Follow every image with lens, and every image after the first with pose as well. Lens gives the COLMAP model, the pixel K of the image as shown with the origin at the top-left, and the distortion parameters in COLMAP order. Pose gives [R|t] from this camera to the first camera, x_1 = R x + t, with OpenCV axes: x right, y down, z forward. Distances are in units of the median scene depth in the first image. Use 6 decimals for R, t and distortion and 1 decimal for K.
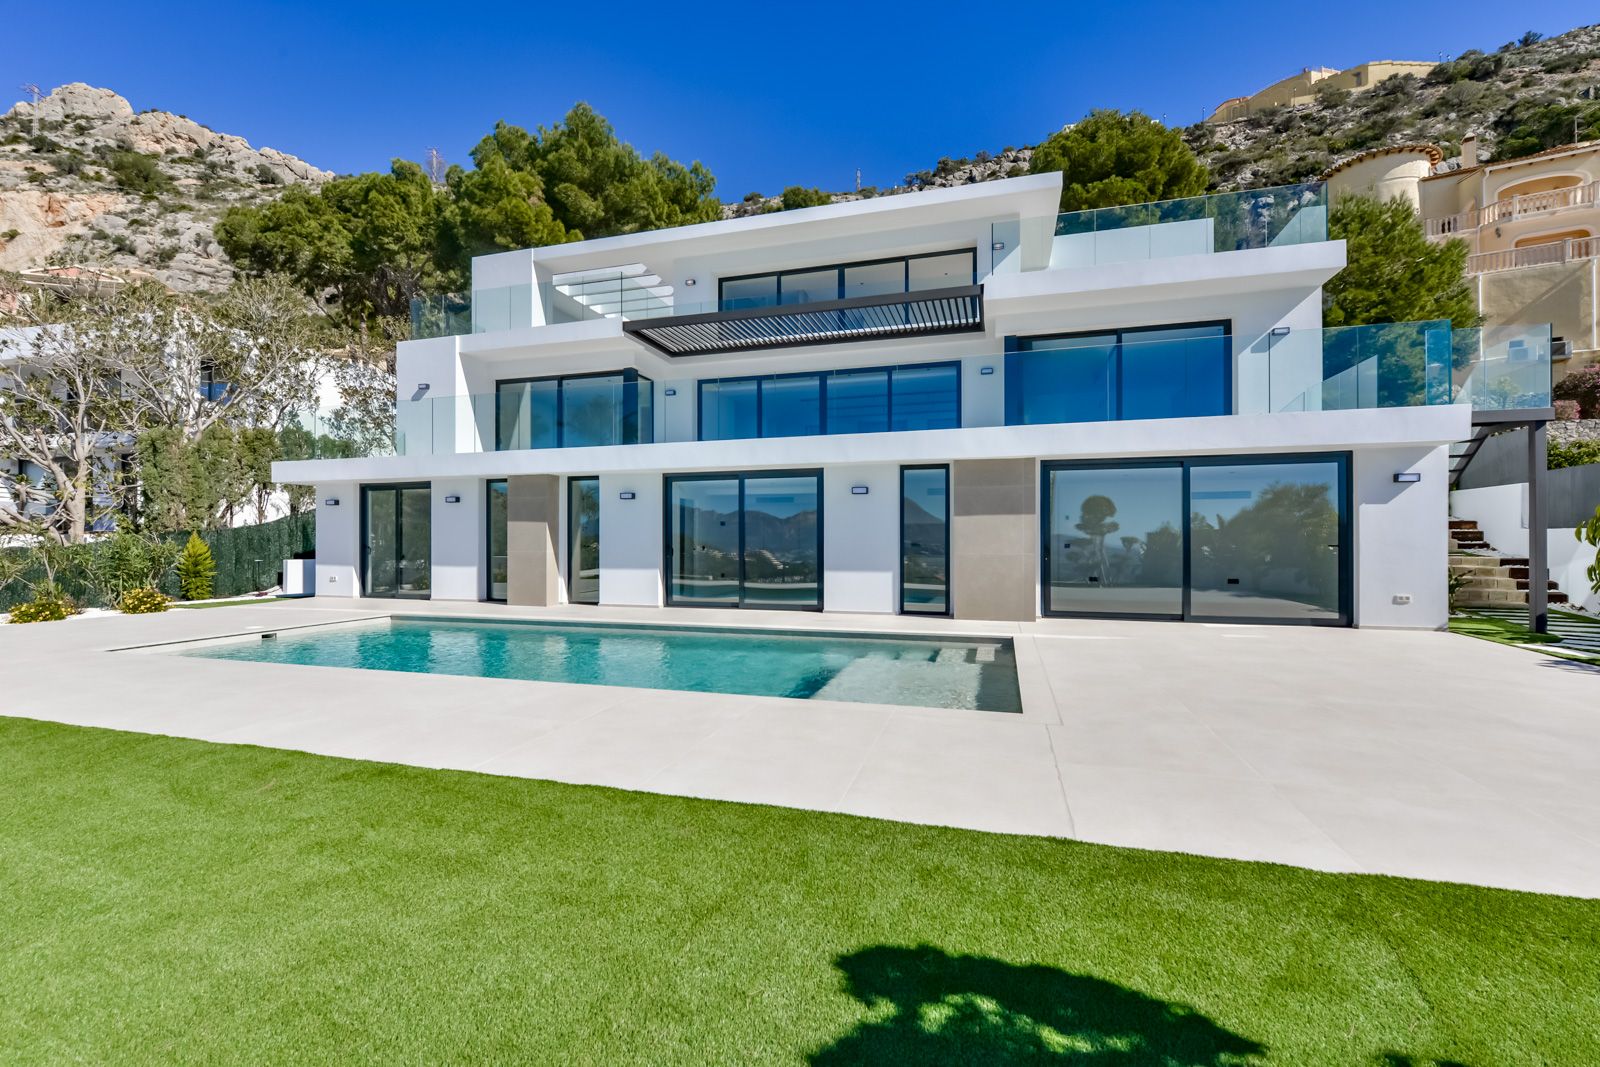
lens RADIAL K [[667.4, 0, 803.4], [0, 667.4, 542.3], [0, 0, 1]] dist [-0.006614, -0.000691]
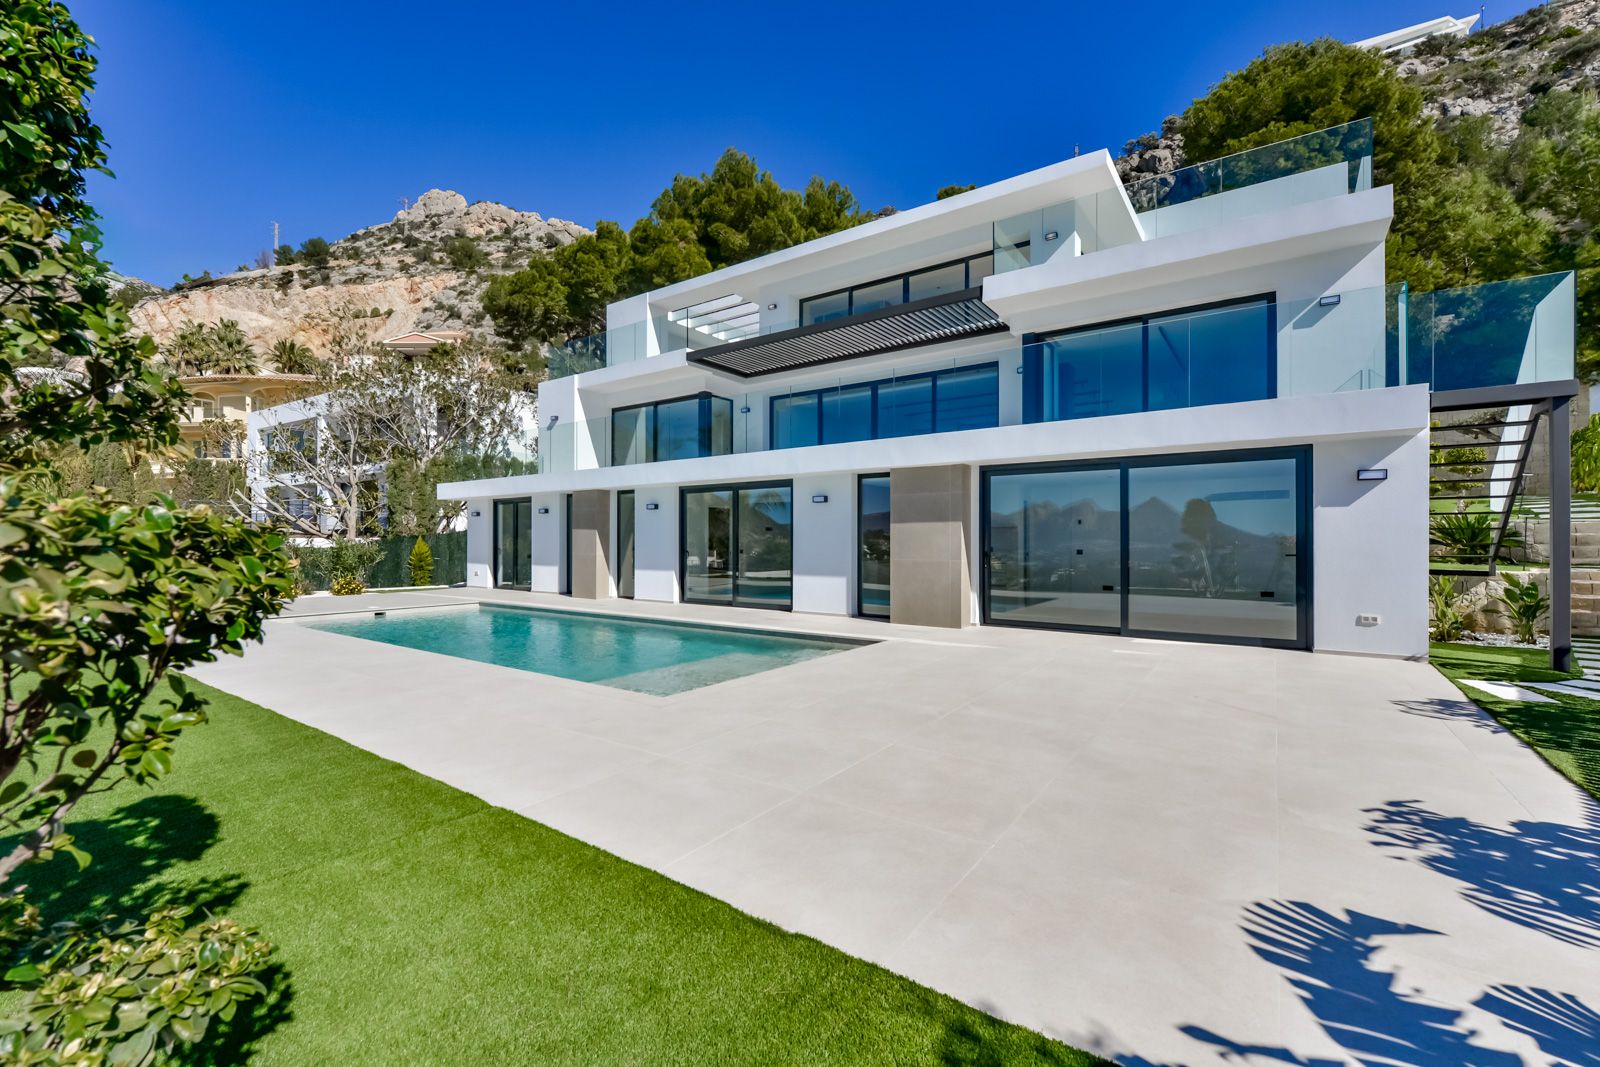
lens RADIAL K [[667.4, 0, 808.0], [0, 667.4, 538.6], [0, 0, 1]] dist [-0.006614, -0.000691]
pose [[0.946467, 0.000538, -0.322800, 0.266793], [-0.002801, 0.999975, -0.006546, -0.004931], [0.322788, 0.007099, 0.946445, -0.010144]]
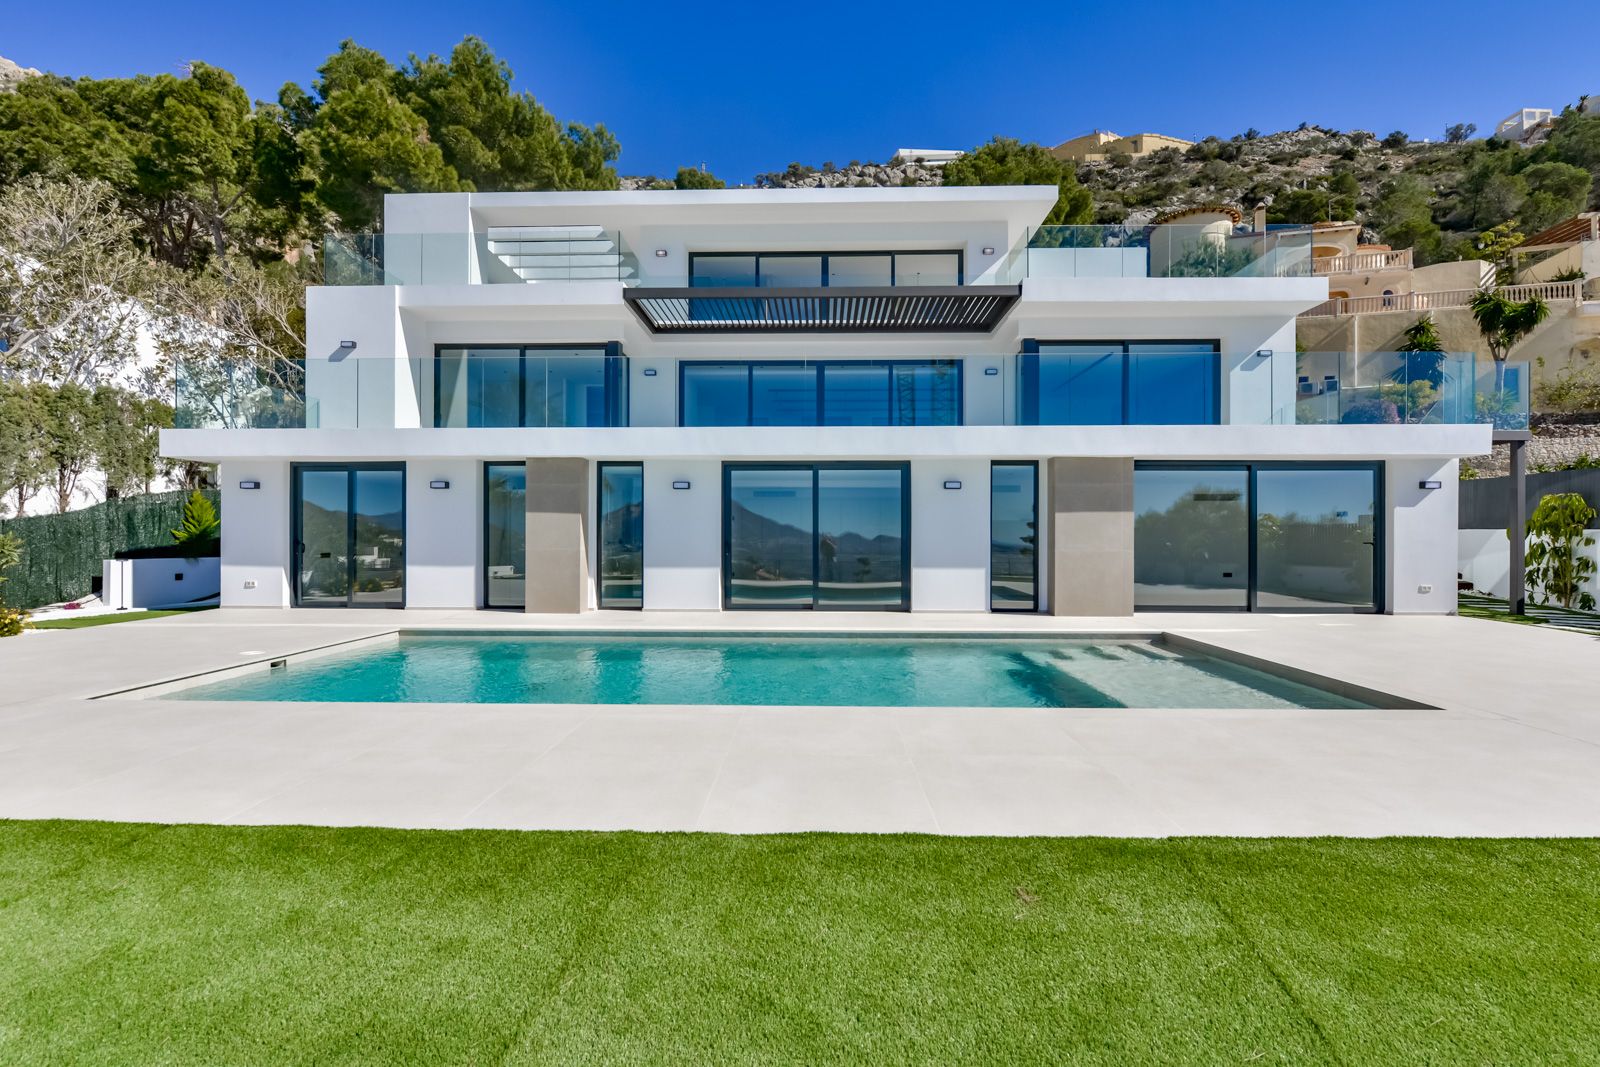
lens RADIAL K [[667.4, 0, 803.0], [0, 667.4, 537.9], [0, 0, 1]] dist [-0.006614, -0.000691]
pose [[0.966683, 0.003156, 0.255958, -0.240826], [-0.002567, 0.999993, -0.002634, 0.001023], [-0.255965, 0.001889, 0.966684, 0.080053]]
